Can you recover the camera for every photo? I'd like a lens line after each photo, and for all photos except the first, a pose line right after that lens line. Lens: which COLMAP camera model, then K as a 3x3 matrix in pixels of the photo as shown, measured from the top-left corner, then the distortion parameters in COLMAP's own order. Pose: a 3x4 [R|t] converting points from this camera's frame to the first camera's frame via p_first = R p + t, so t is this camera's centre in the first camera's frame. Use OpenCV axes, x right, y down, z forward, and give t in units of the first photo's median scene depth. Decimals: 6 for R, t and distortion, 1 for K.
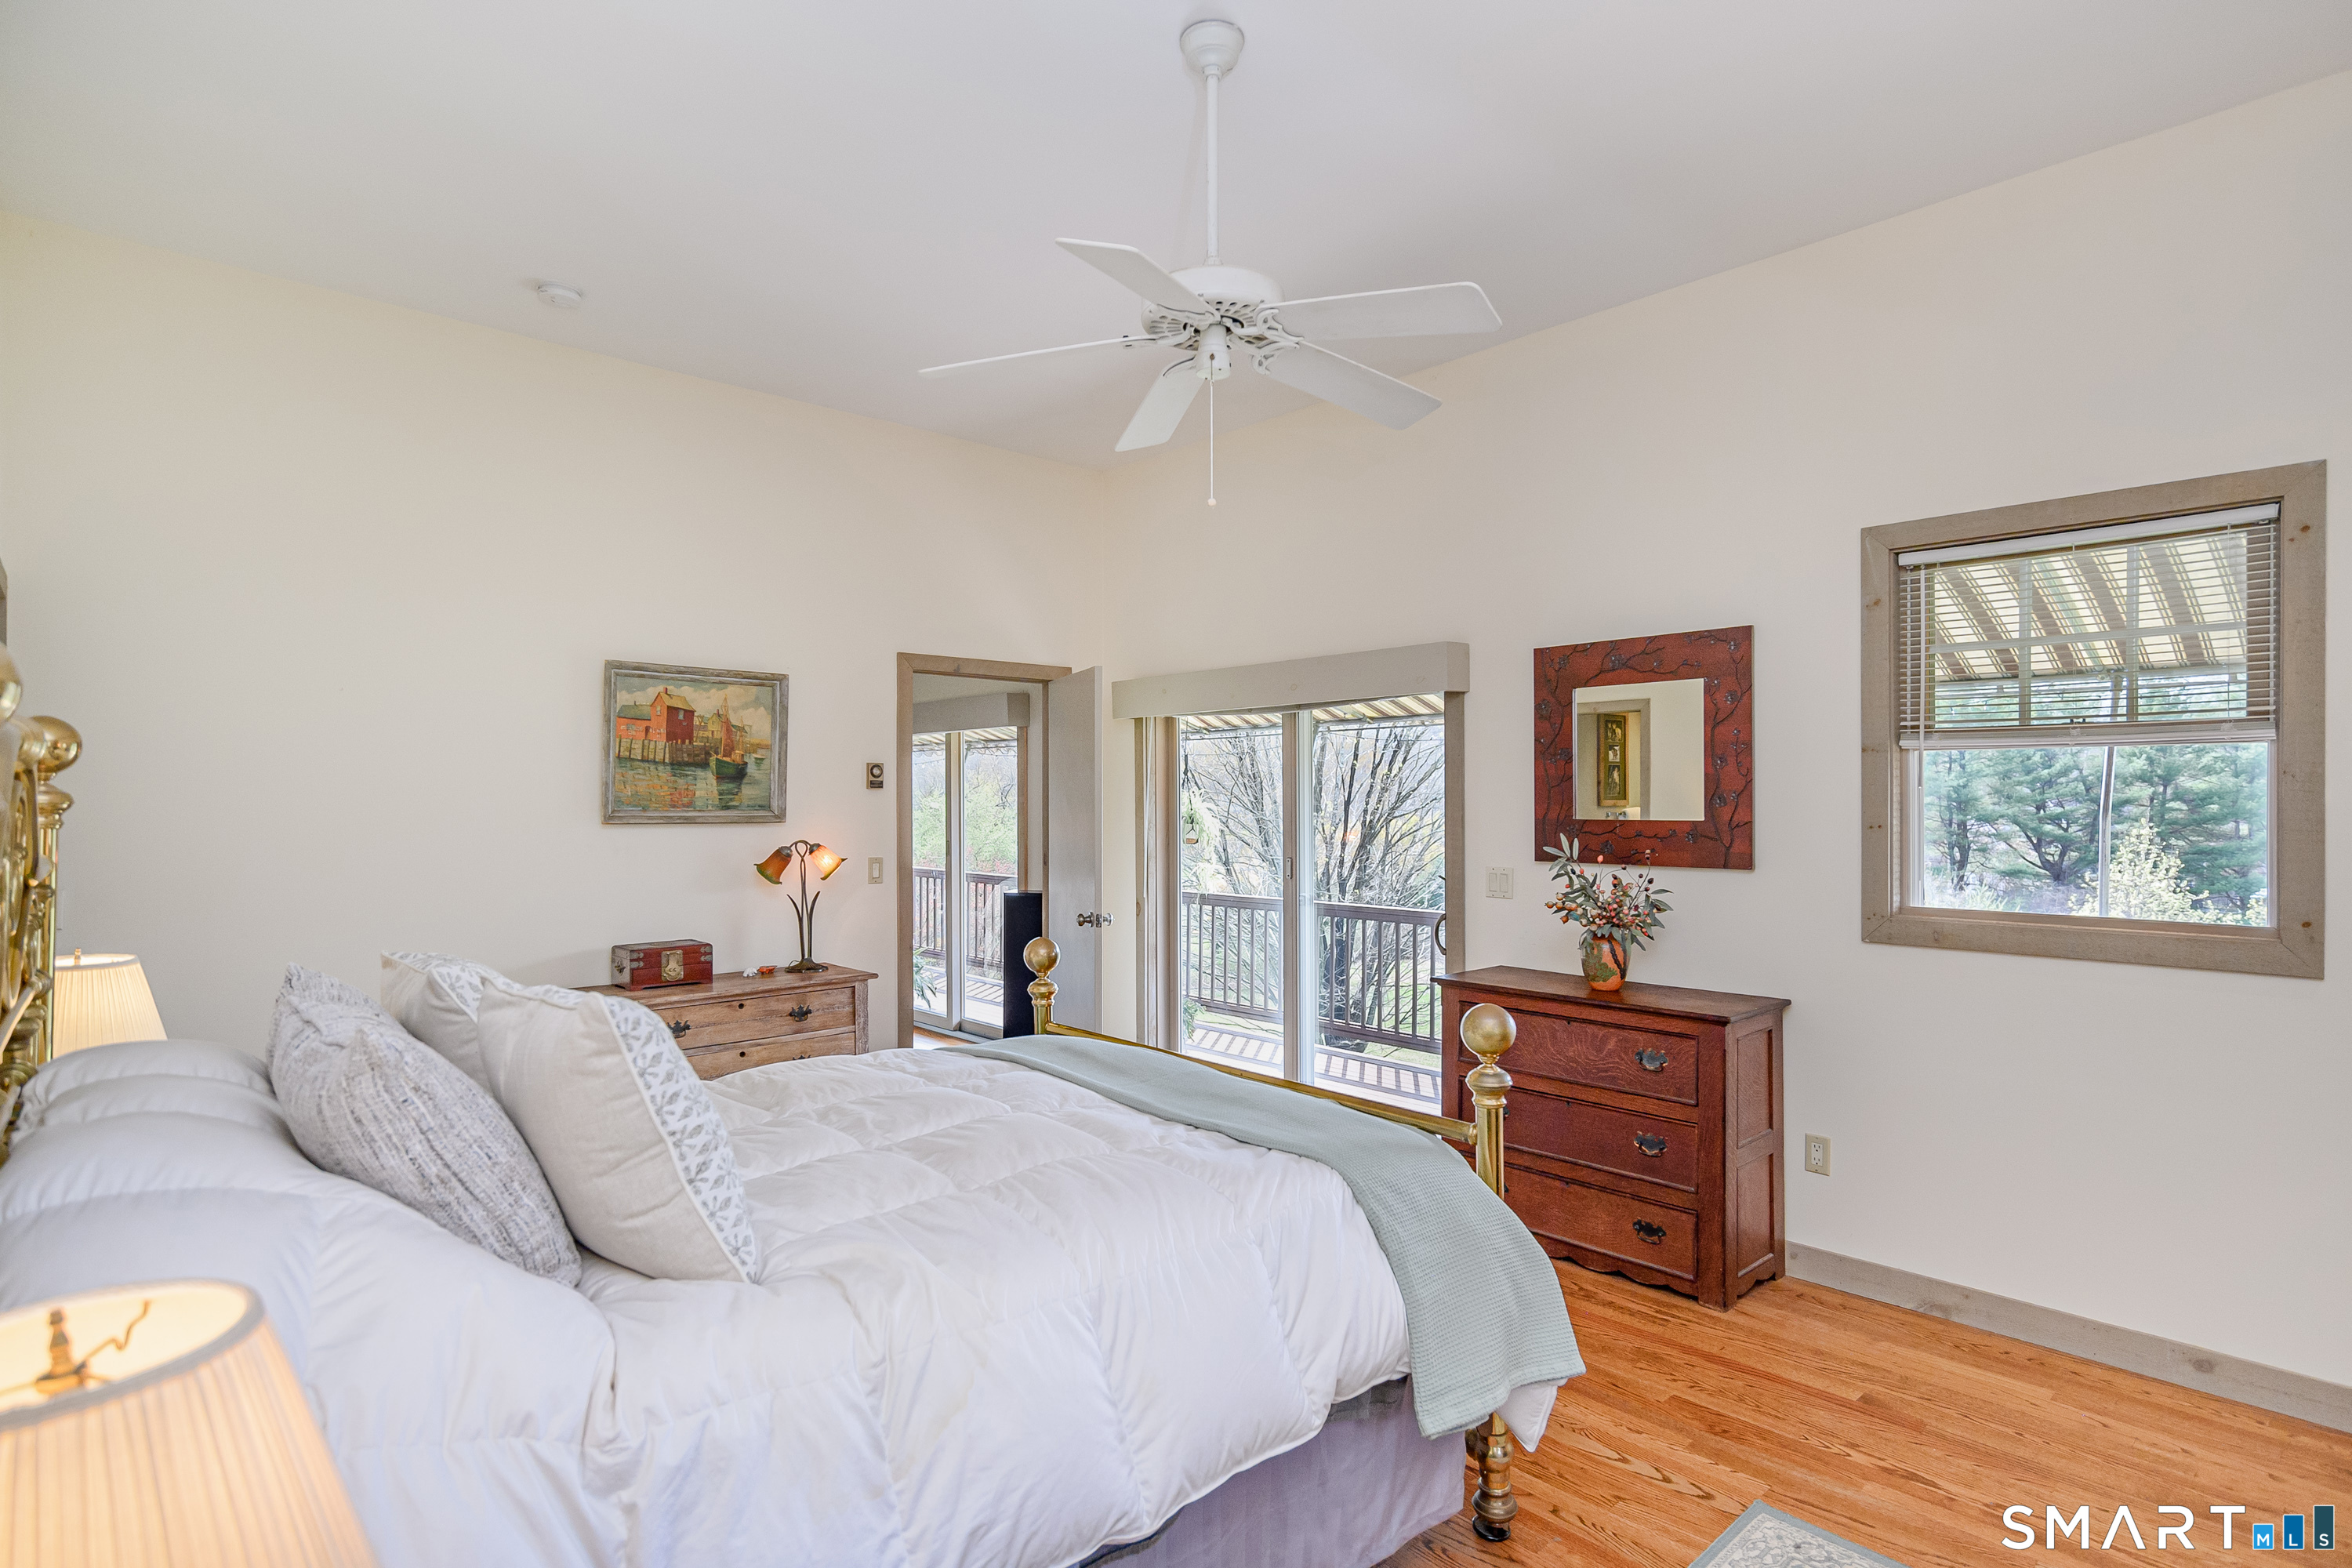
lens RADIAL K [[1196.1, 0, 1178.2], [0, 1196.1, 794.7], [0, 0, 1]] dist [-0.002560, 0.000823]
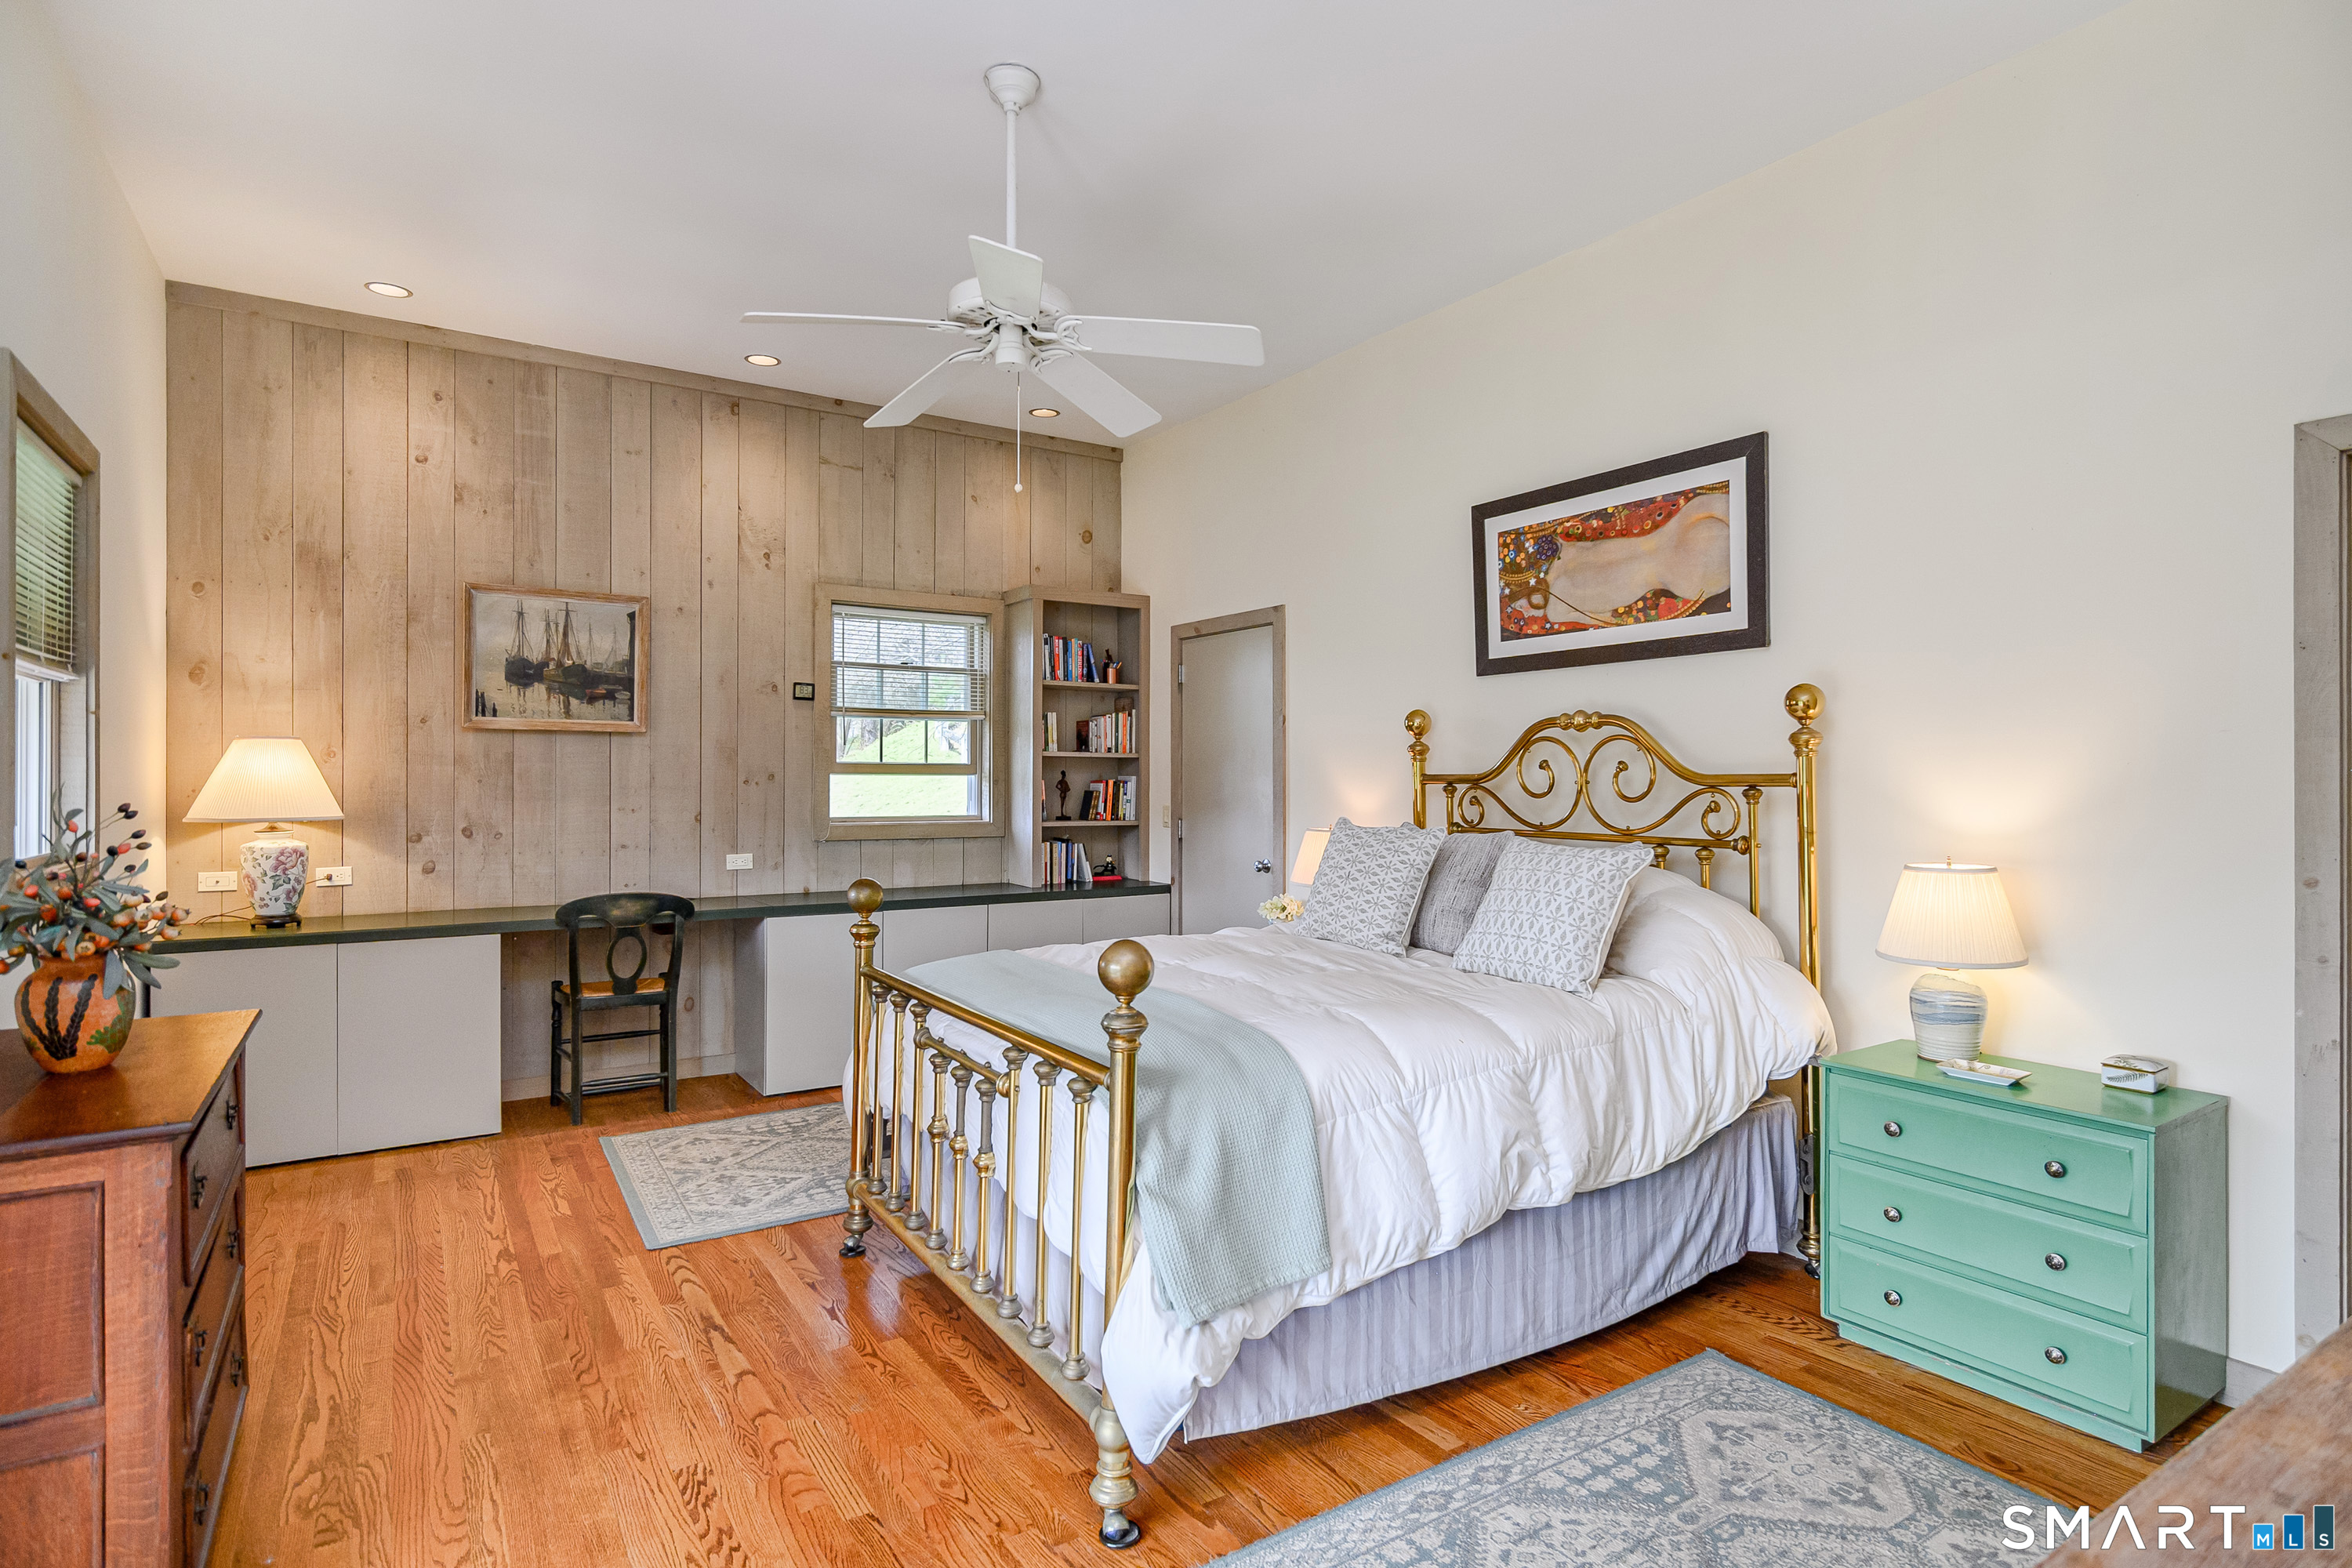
lens RADIAL K [[1209.0, 0, 1175.1], [0, 1209.0, 775.0], [0, 0, 1]] dist [0.000137, -0.000132]
pose [[-0.986061, -0.000169, 0.166387, -0.203346], [-0.001213, 0.999980, -0.006176, 0.030901], [-0.166382, -0.006292, -0.986041, 1.343139]]
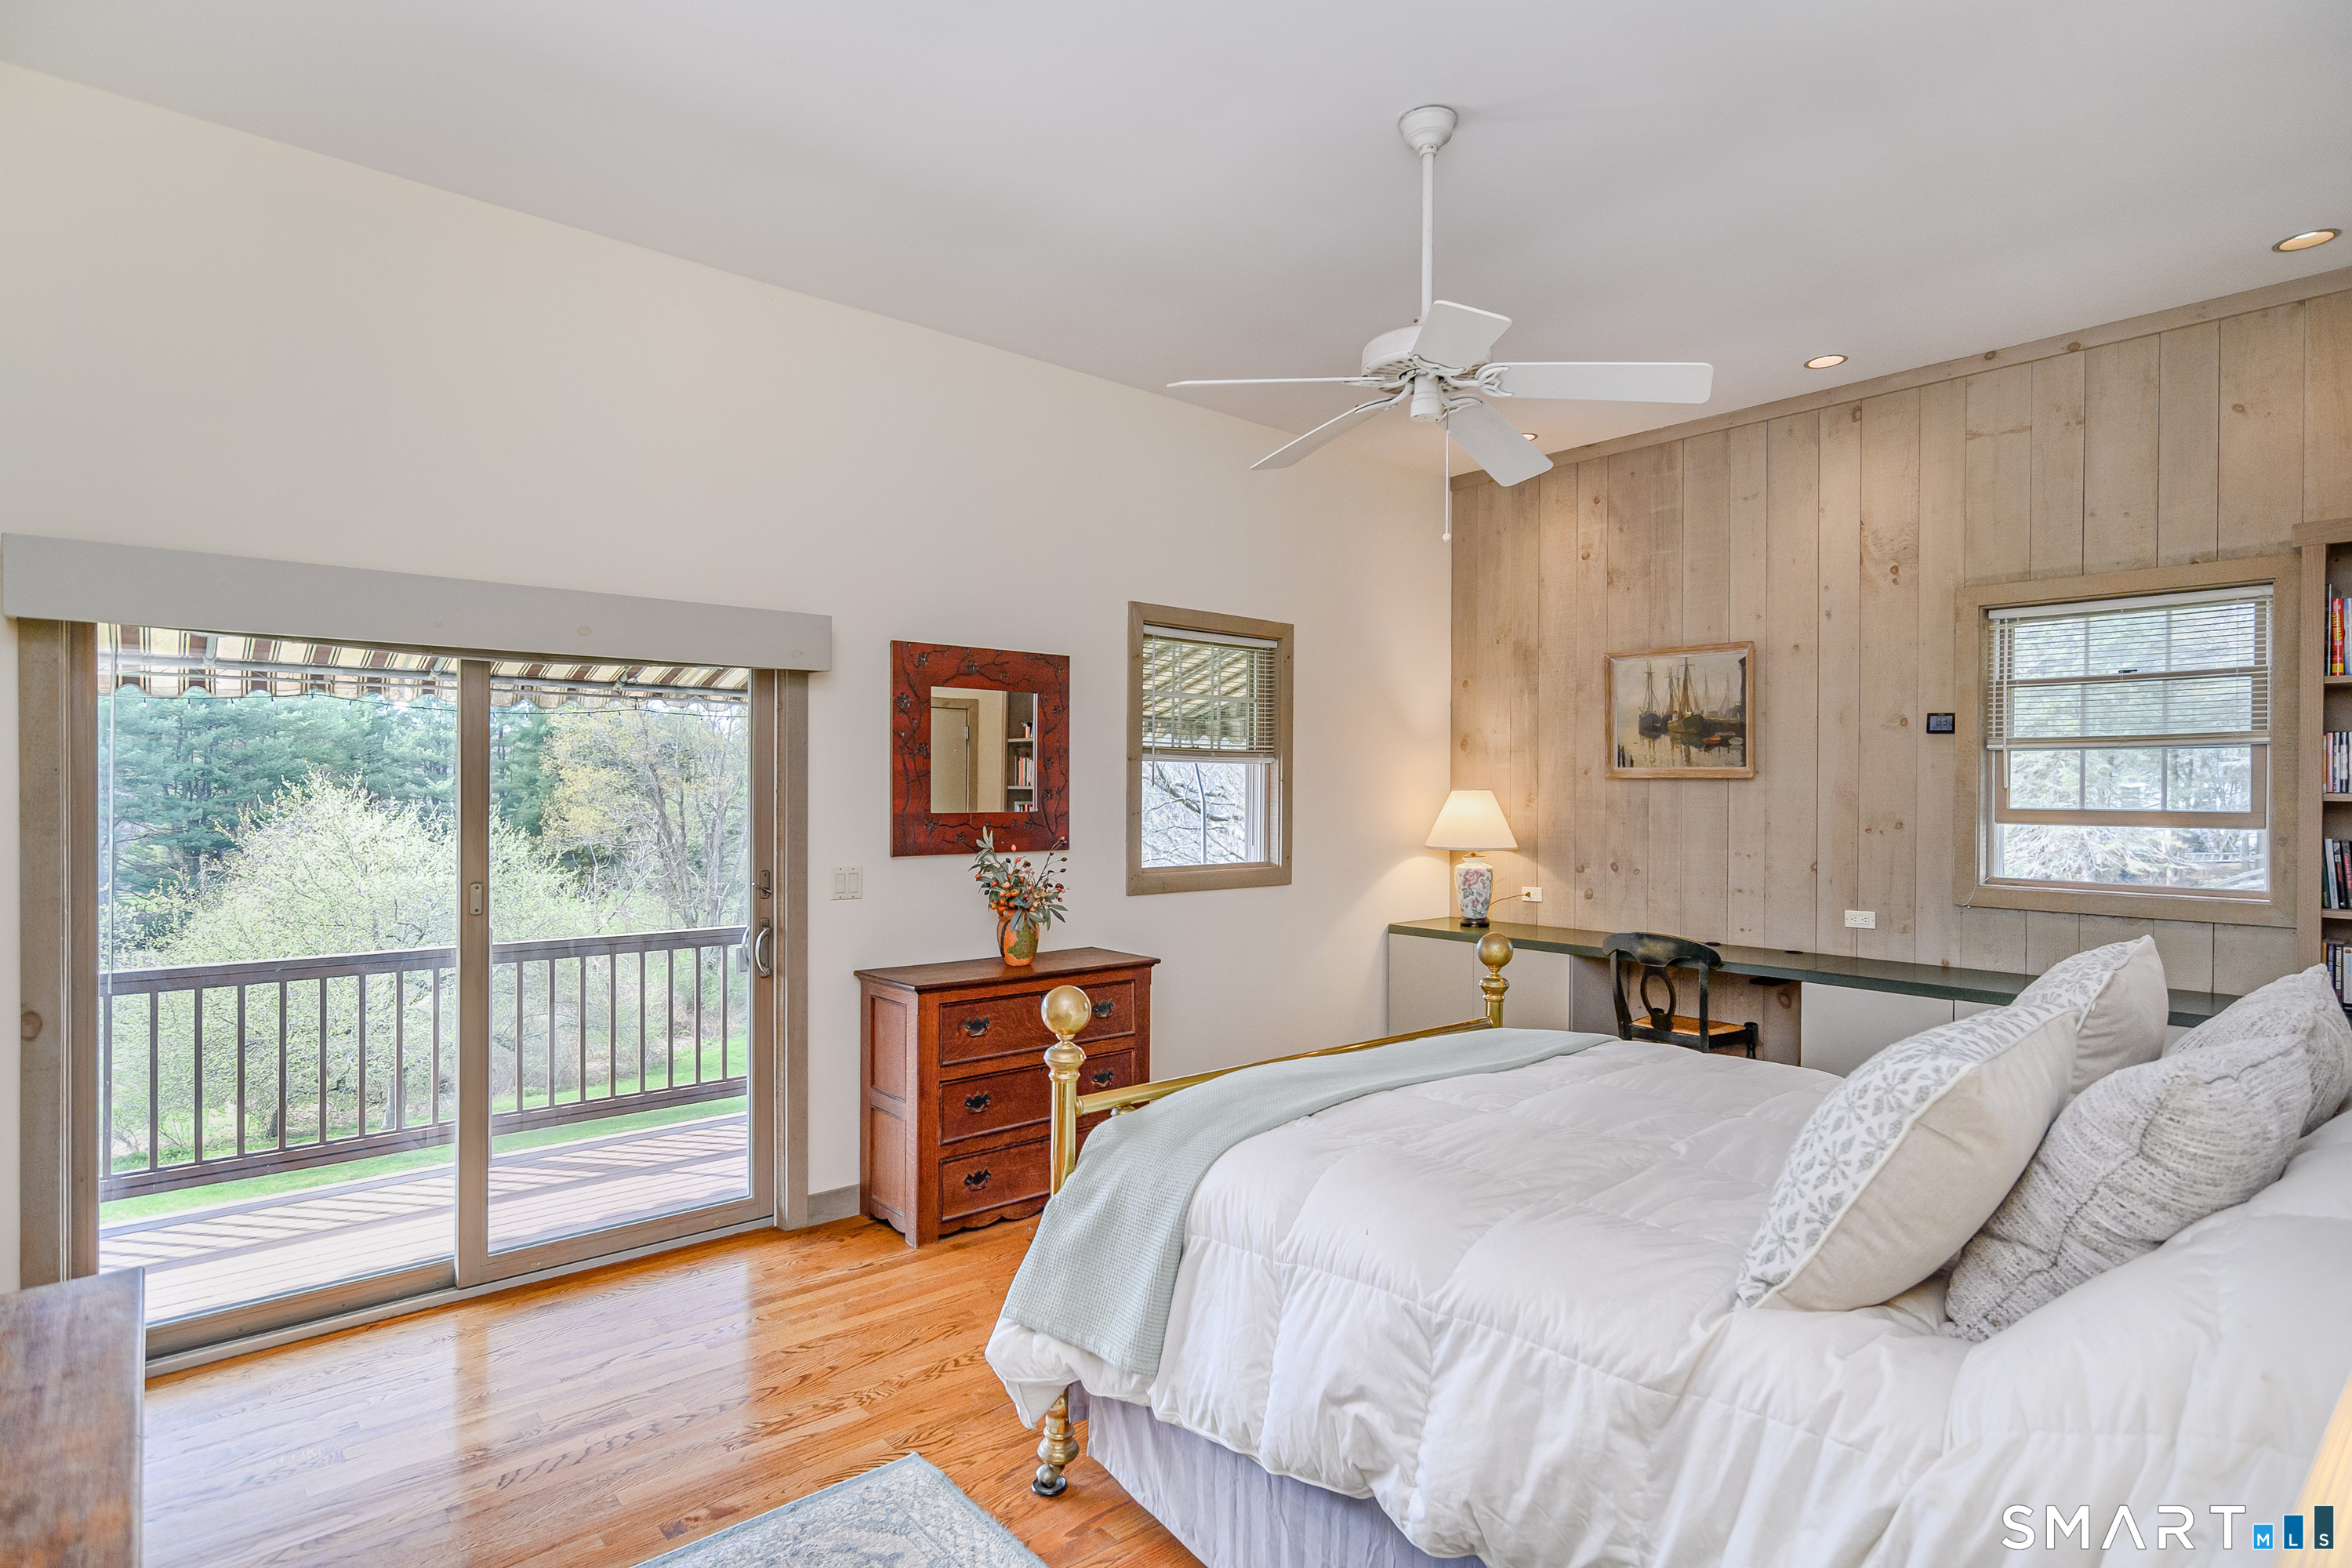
lens RADIAL K [[1196.1, 0, 1178.2], [0, 1196.1, 794.7], [0, 0, 1]] dist [-0.002560, 0.000823]
pose [[0.027215, -0.000885, 0.999629, -0.695023], [-0.008930, 0.999959, 0.001128, 0.001378], [-0.999590, -0.008957, 0.027206, 0.758281]]
